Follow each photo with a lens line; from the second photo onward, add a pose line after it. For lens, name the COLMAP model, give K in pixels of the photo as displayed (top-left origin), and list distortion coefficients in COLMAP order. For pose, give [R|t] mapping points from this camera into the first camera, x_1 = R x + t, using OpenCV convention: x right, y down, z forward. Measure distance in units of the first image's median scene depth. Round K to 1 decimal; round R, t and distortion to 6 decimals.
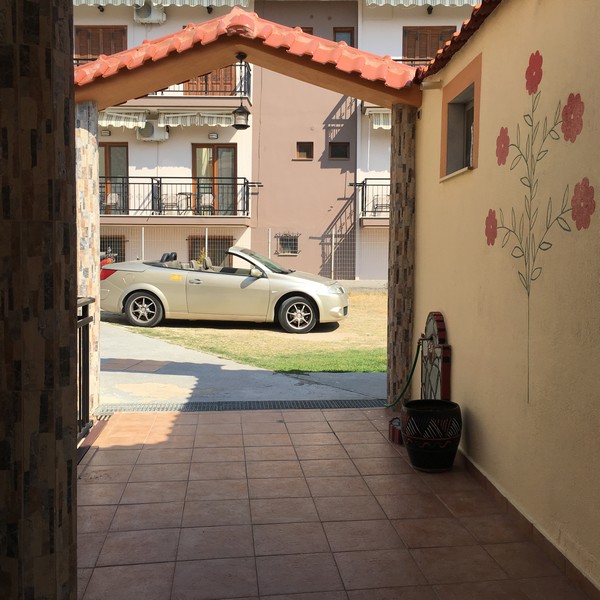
lens RADIAL K [[692.6, 0, 300.0], [0, 692.6, 300.0], [0, 0, 1]] dist [0.134795, -0.236725]
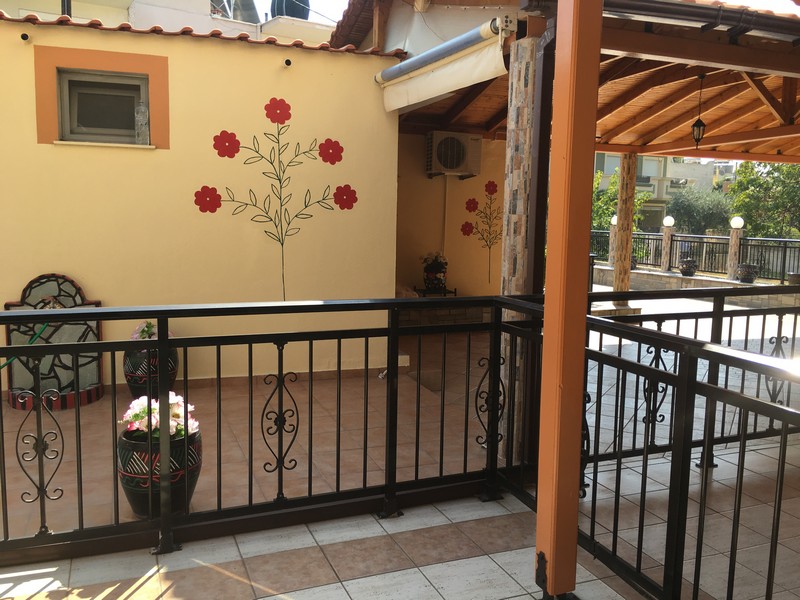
lens RADIAL K [[685.9, 0, 400.0], [0, 685.9, 300.0], [0, 0, 1]] dist [0.002035, 0.001051]
pose [[-0.269326, -0.115501, 0.956098, -1.341669], [0.042620, 0.990380, 0.131648, -0.080303], [-0.962105, 0.076205, -0.261813, 1.169696]]
